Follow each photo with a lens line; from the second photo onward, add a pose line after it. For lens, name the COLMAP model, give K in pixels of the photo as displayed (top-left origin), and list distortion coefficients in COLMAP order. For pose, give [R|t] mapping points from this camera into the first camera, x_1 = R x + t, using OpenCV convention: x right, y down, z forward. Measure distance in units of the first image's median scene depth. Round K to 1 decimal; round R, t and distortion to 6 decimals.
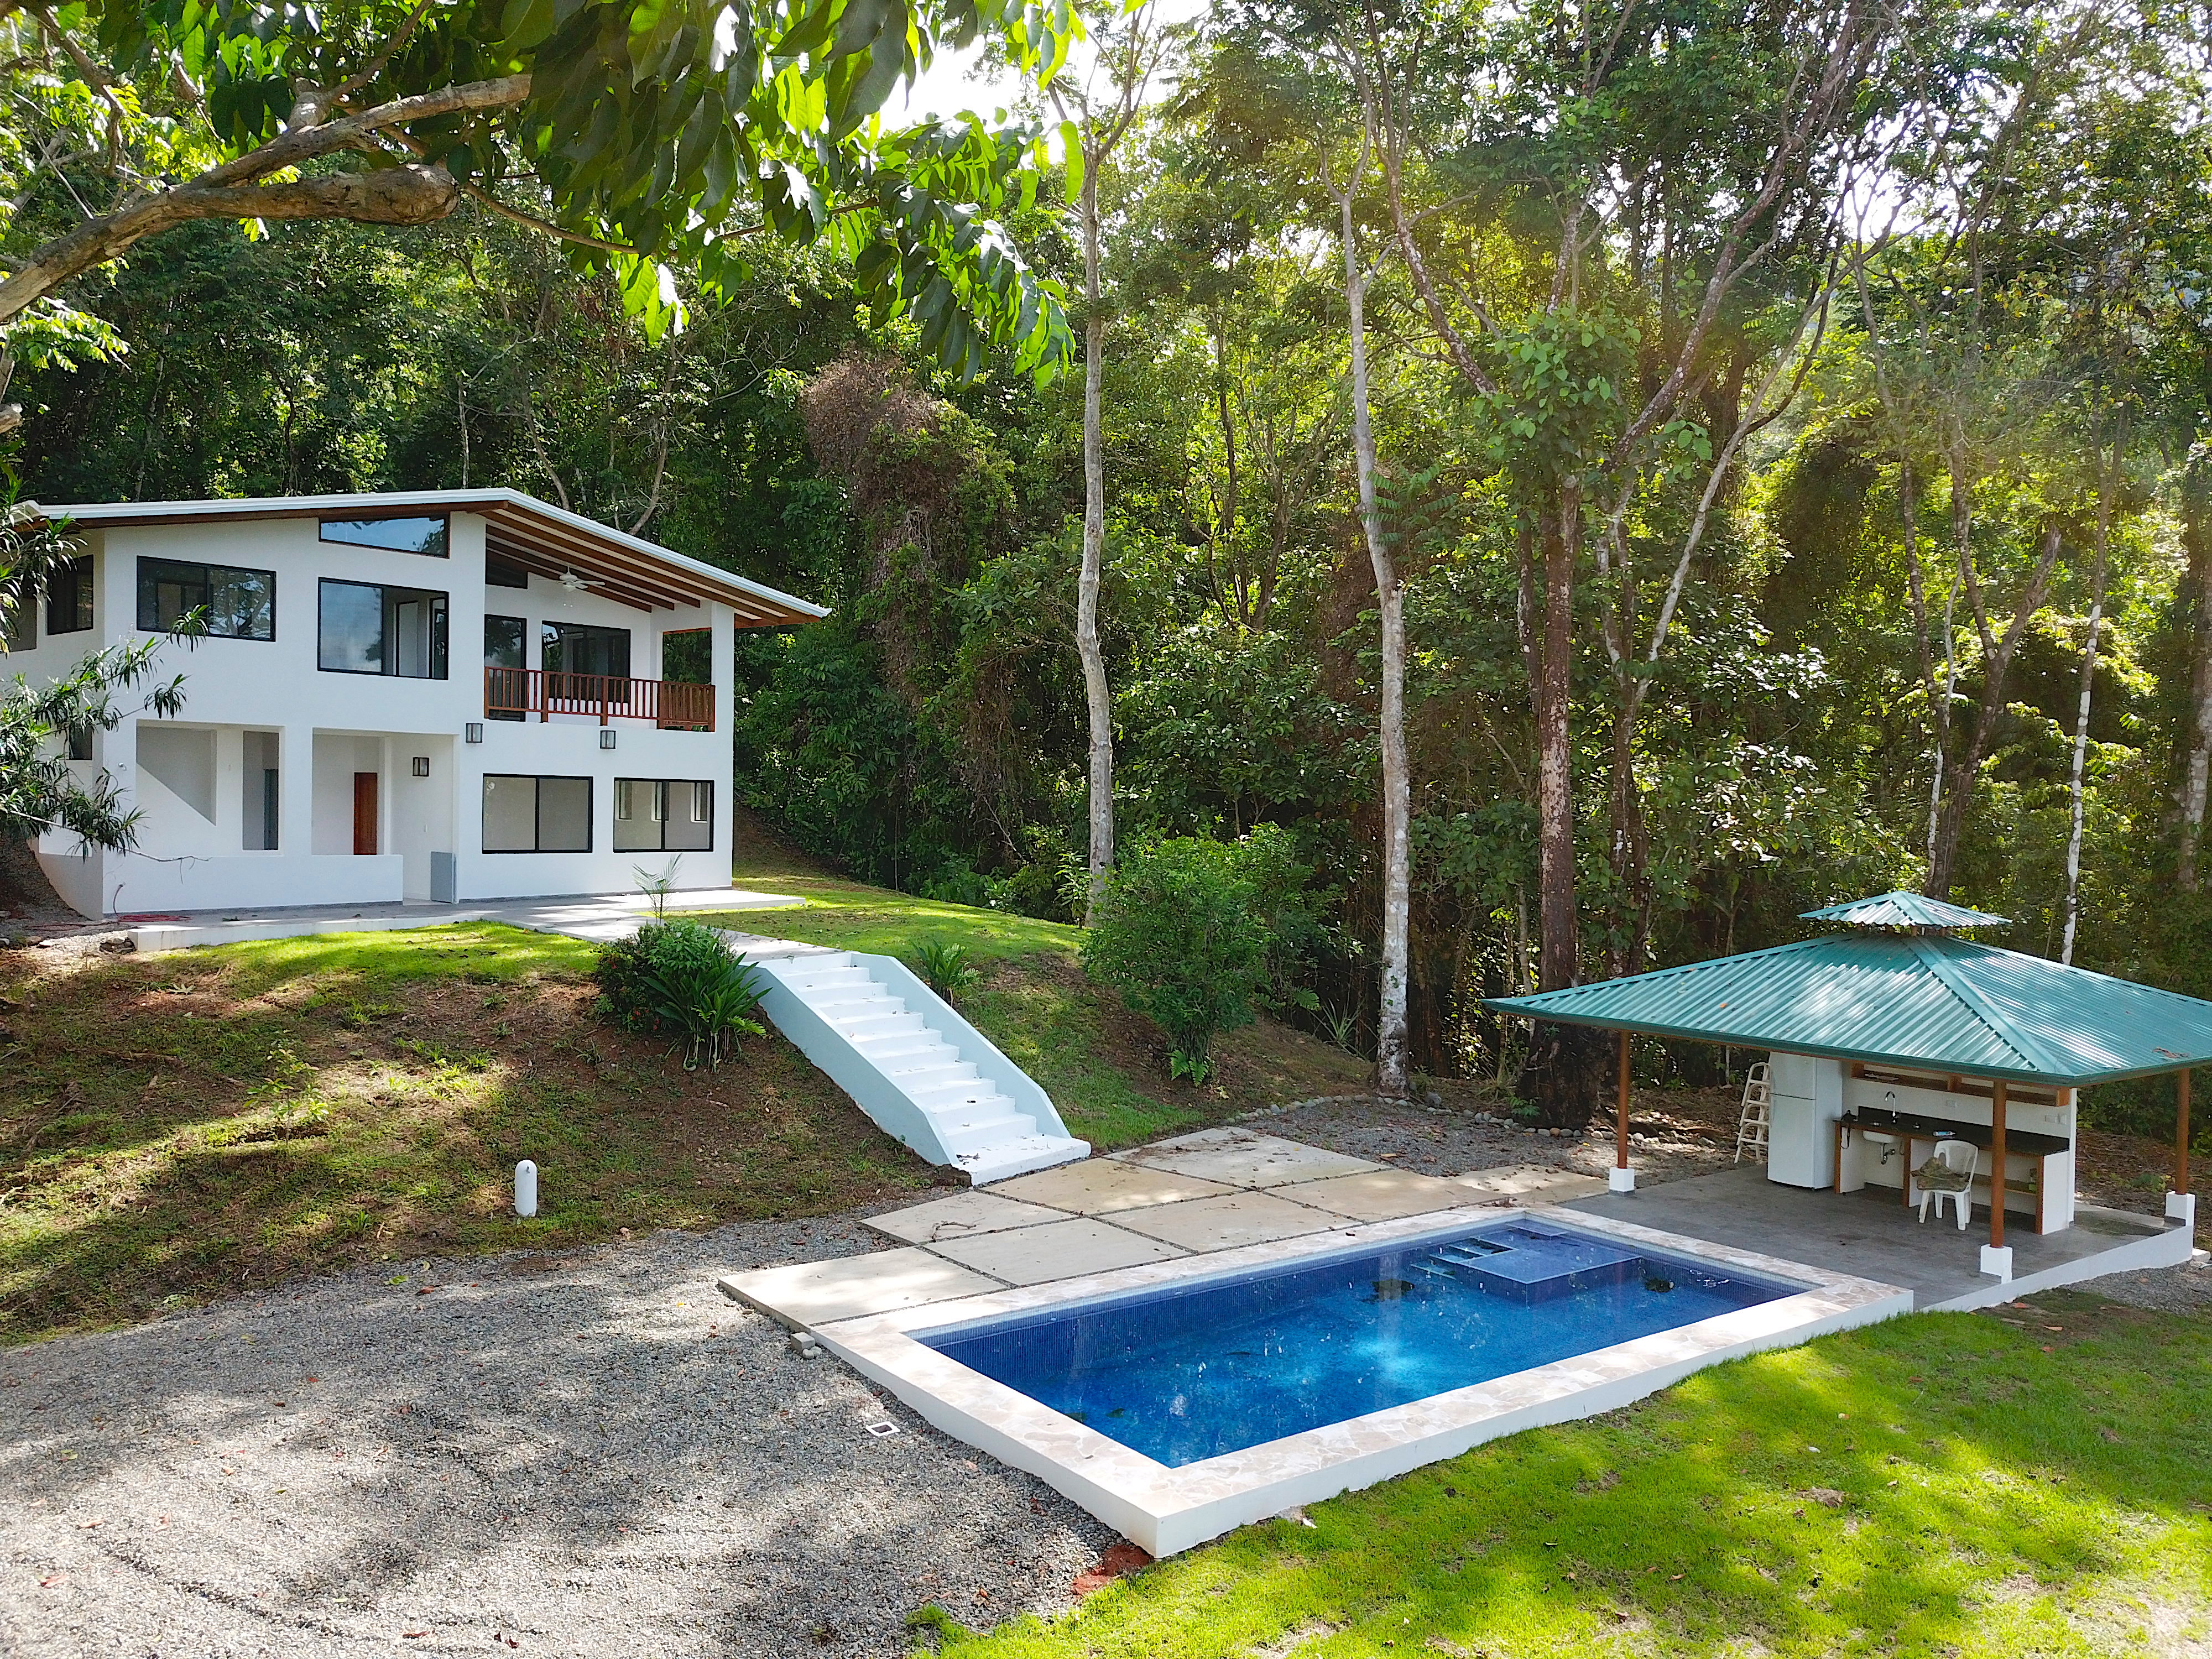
lens RADIAL K [[1672.6, 0, 1092.2], [0, 1672.6, 818.7], [0, 0, 1]] dist [0.021731, -0.009935]
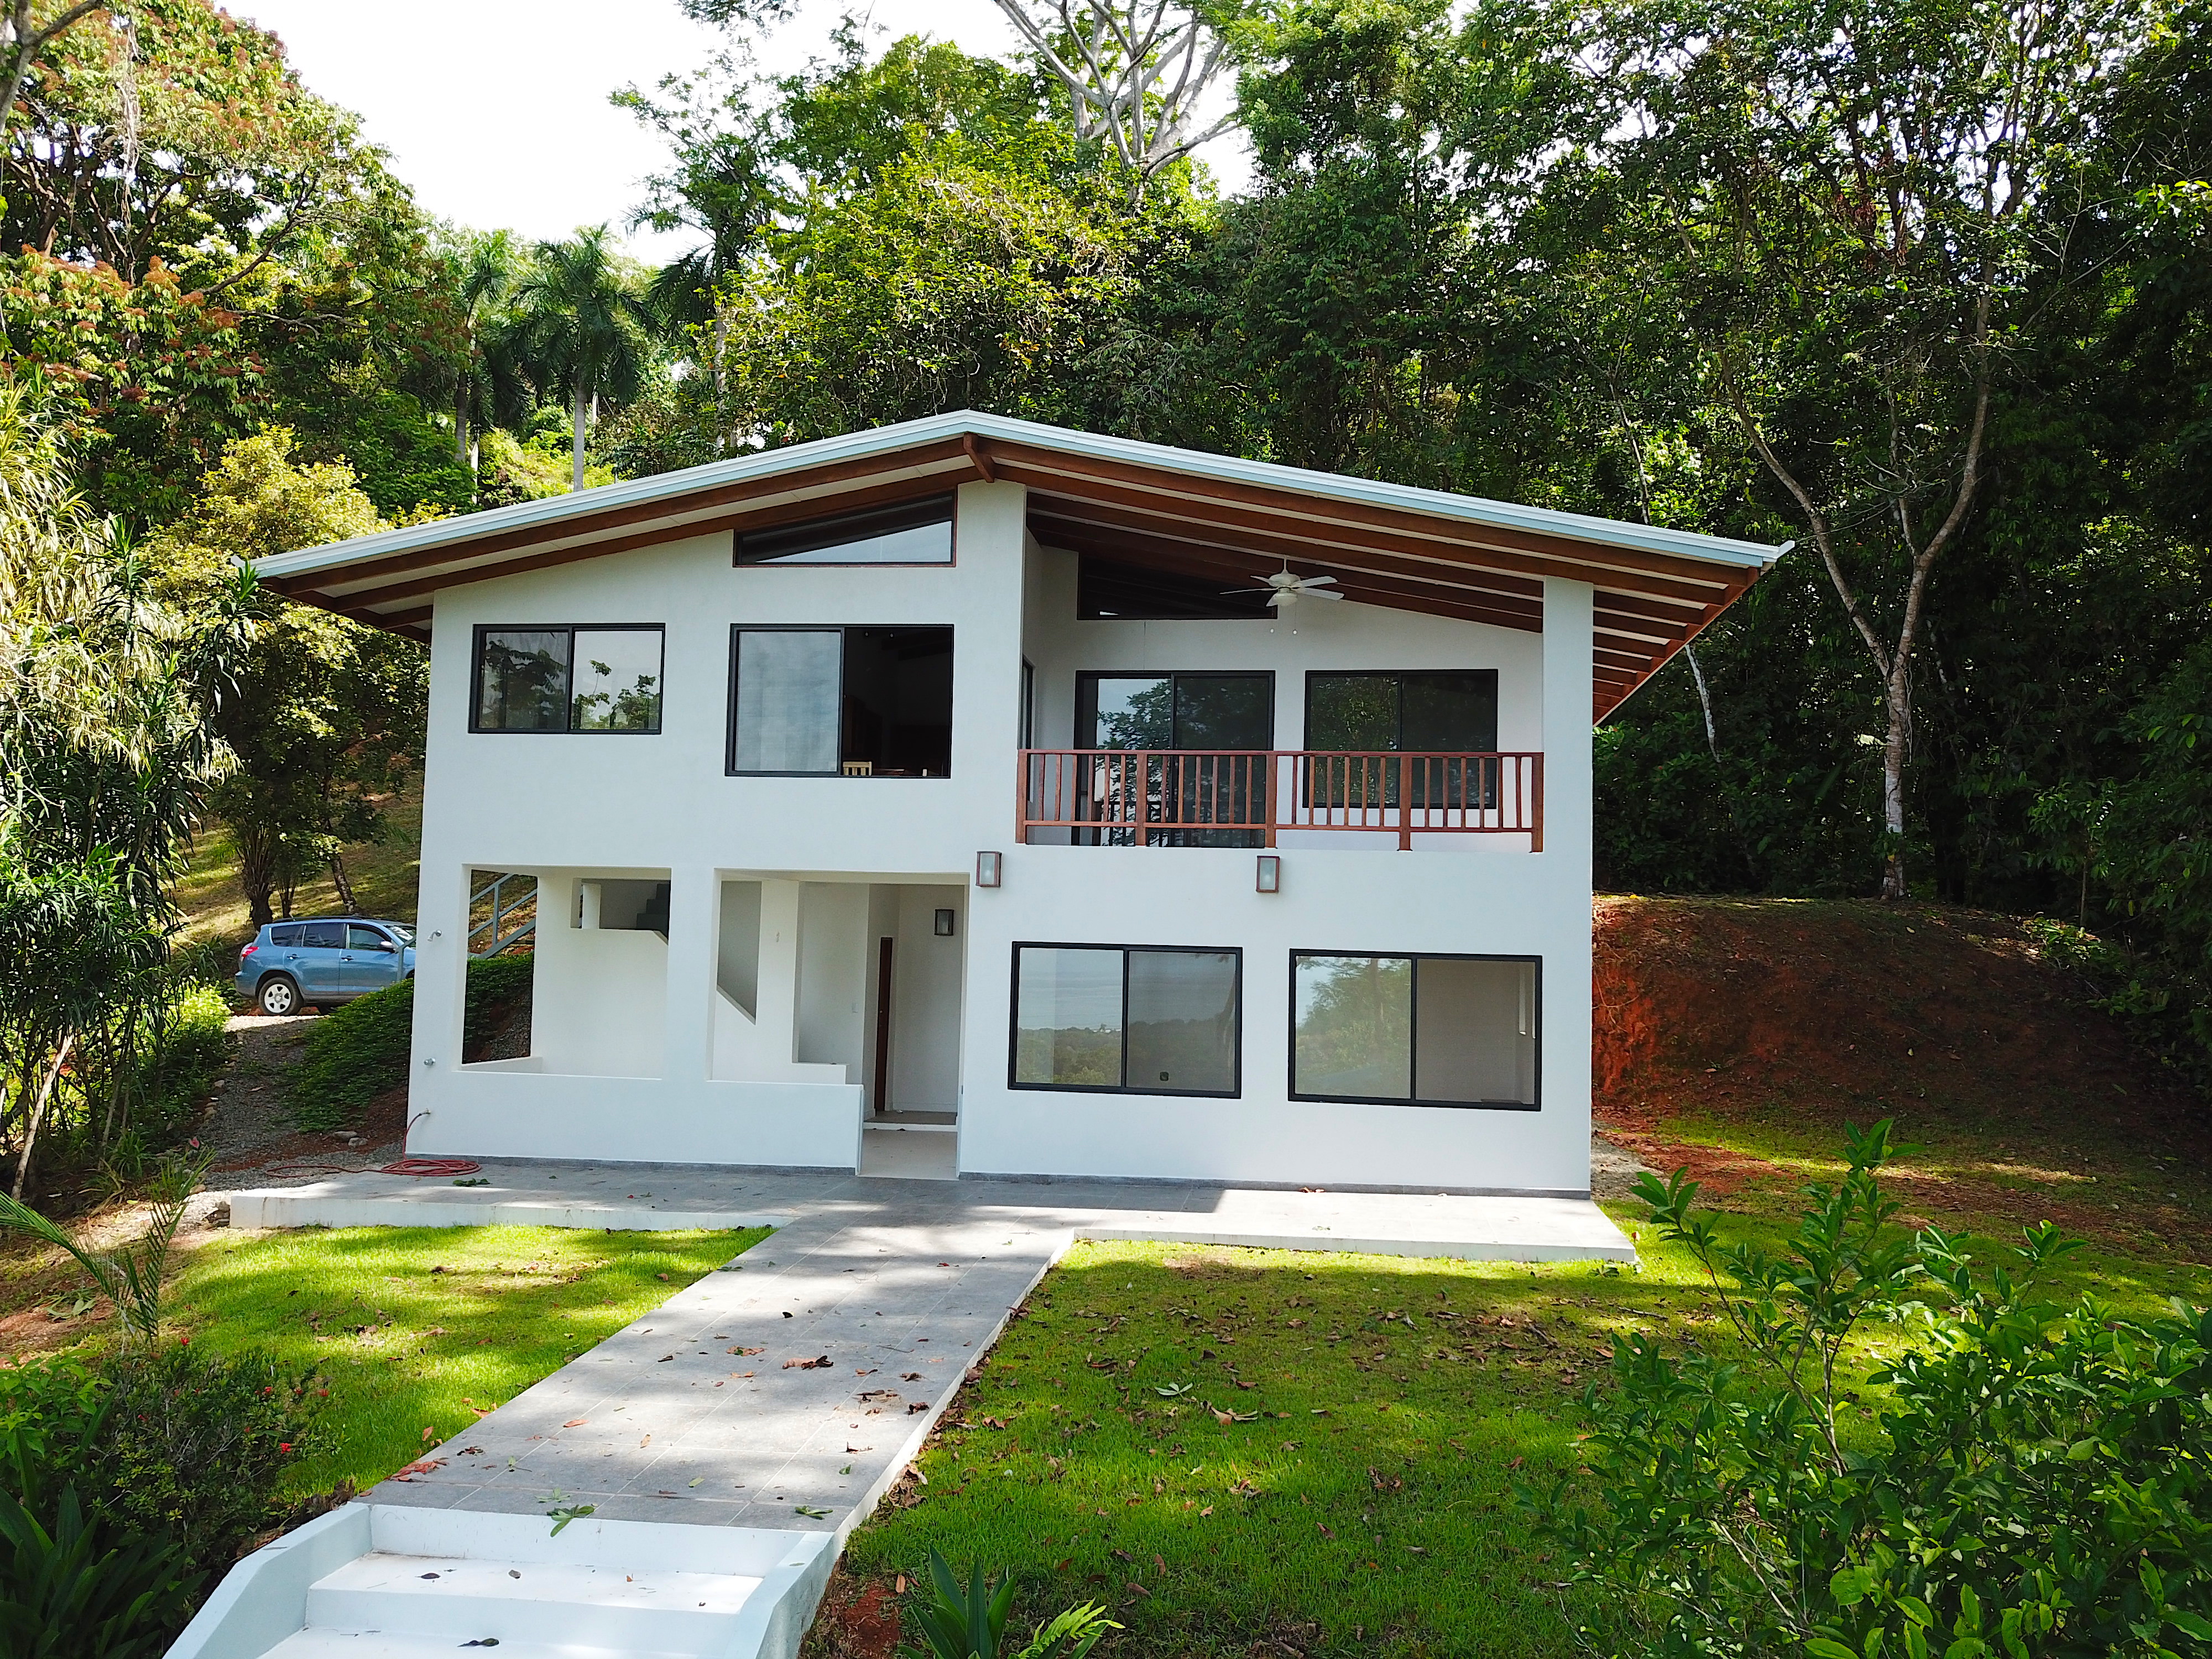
lens RADIAL K [[1672.6, 0, 1110.4], [0, 1672.6, 846.3], [0, 0, 1]] dist [0.021731, -0.009935]
pose [[0.539780, -0.058896, -0.839743, 0.115511], [-0.018703, 0.996464, -0.081910, -0.014323], [0.841598, 0.059919, 0.536770, 0.730148]]
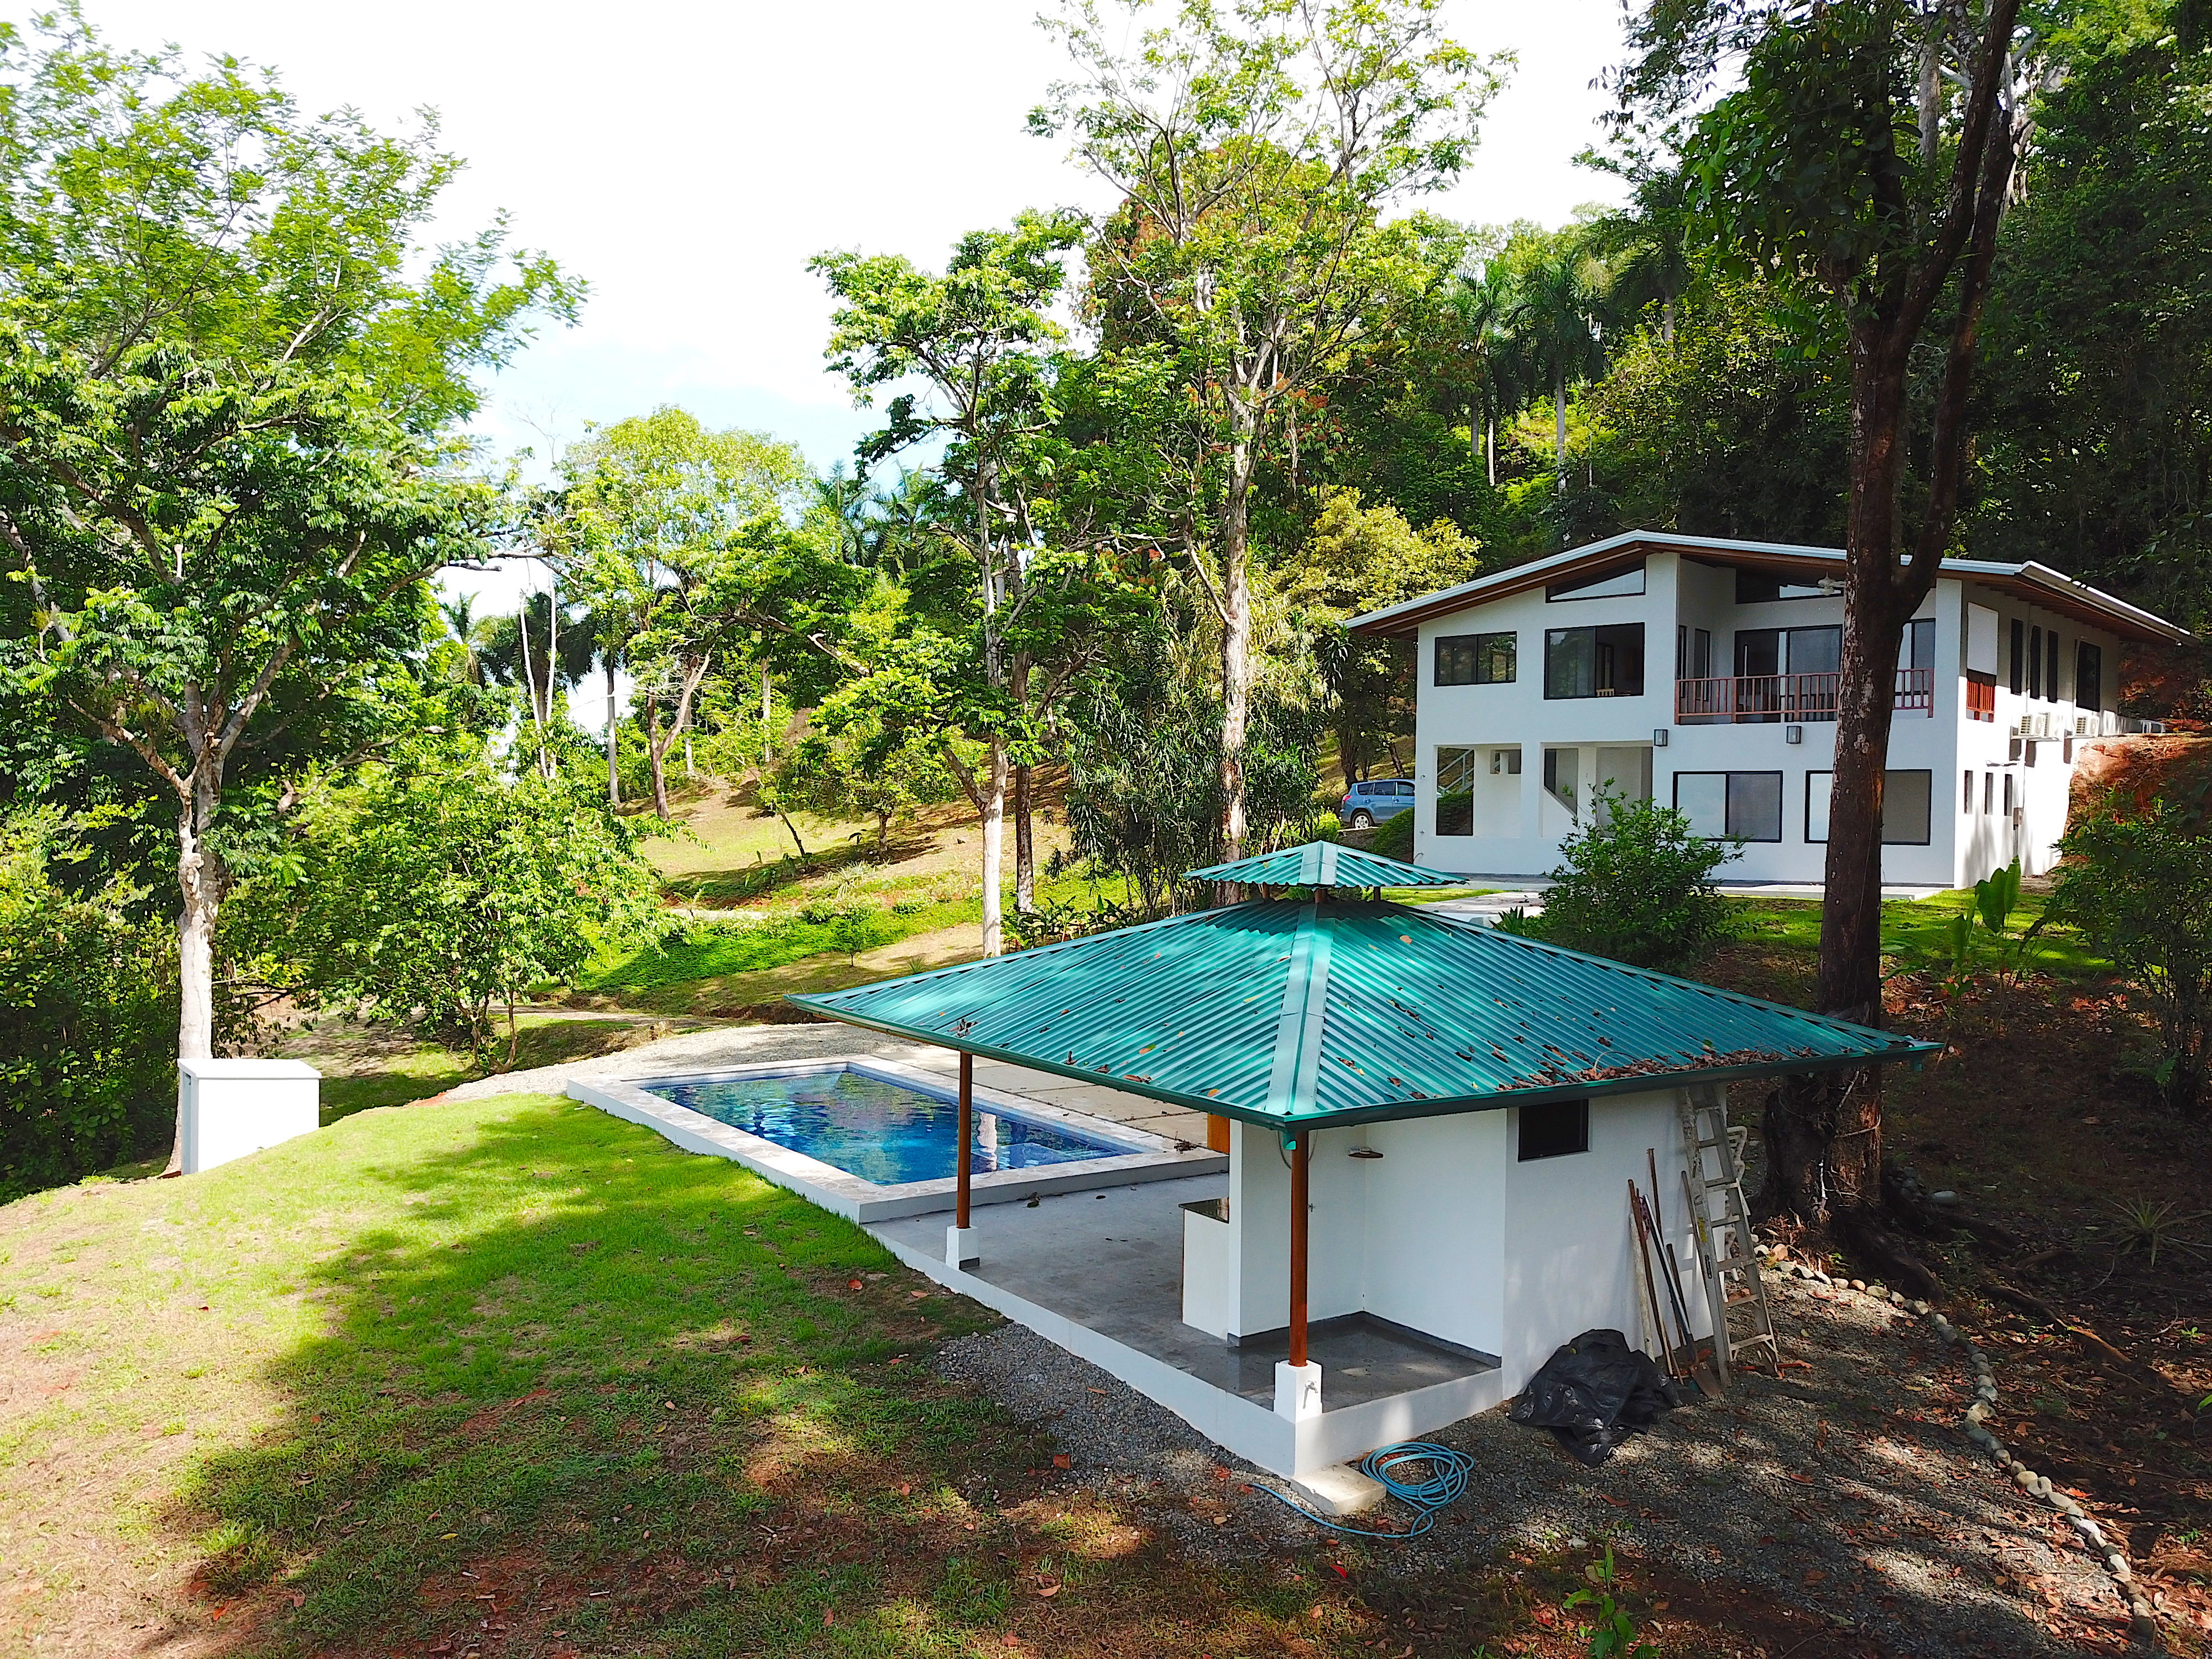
lens RADIAL K [[1672.6, 0, 1099.6], [0, 1672.6, 841.0], [0, 0, 1]] dist [0.021731, -0.009935]
pose [[-0.045239, -0.007736, -0.998946, 0.821746], [-0.021675, 0.999742, -0.006760, 0.037805], [0.998741, 0.021347, -0.045395, 0.654249]]
